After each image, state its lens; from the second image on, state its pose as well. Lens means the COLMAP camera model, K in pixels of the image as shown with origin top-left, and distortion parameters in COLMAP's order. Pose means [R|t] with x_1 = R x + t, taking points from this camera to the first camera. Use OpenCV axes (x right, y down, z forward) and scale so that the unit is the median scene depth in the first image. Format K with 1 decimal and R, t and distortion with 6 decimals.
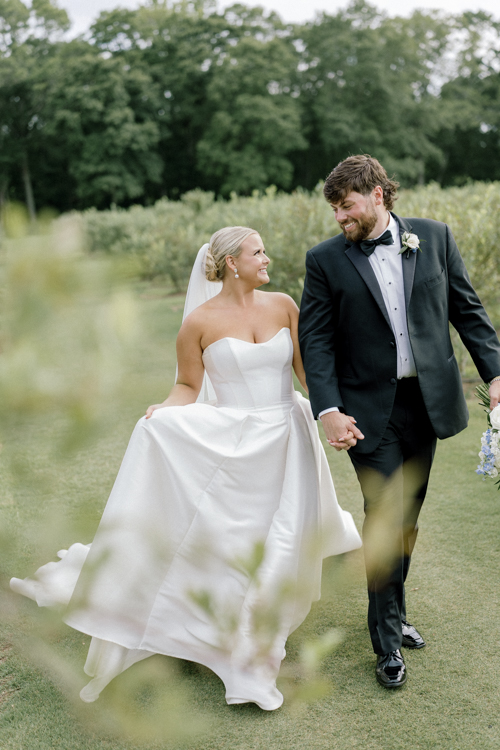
lens RADIAL K [[1050.8, 0, 262.6], [0, 1050.8, 377.3], [0, 0, 1]] dist [-0.007514, 0.000000]
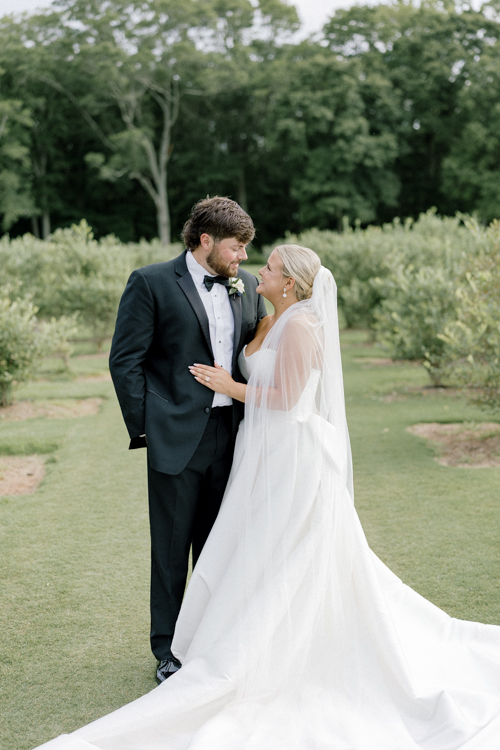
lens RADIAL K [[1033.2, 0, 260.1], [0, 1033.2, 388.4], [0, 0, 1]] dist [-0.027412, 0.000000]
pose [[0.977690, 0.052579, -0.203366, -0.028161], [-0.056260, 0.998340, -0.012356, -0.024002], [0.202379, 0.023522, 0.979025, 0.174690]]
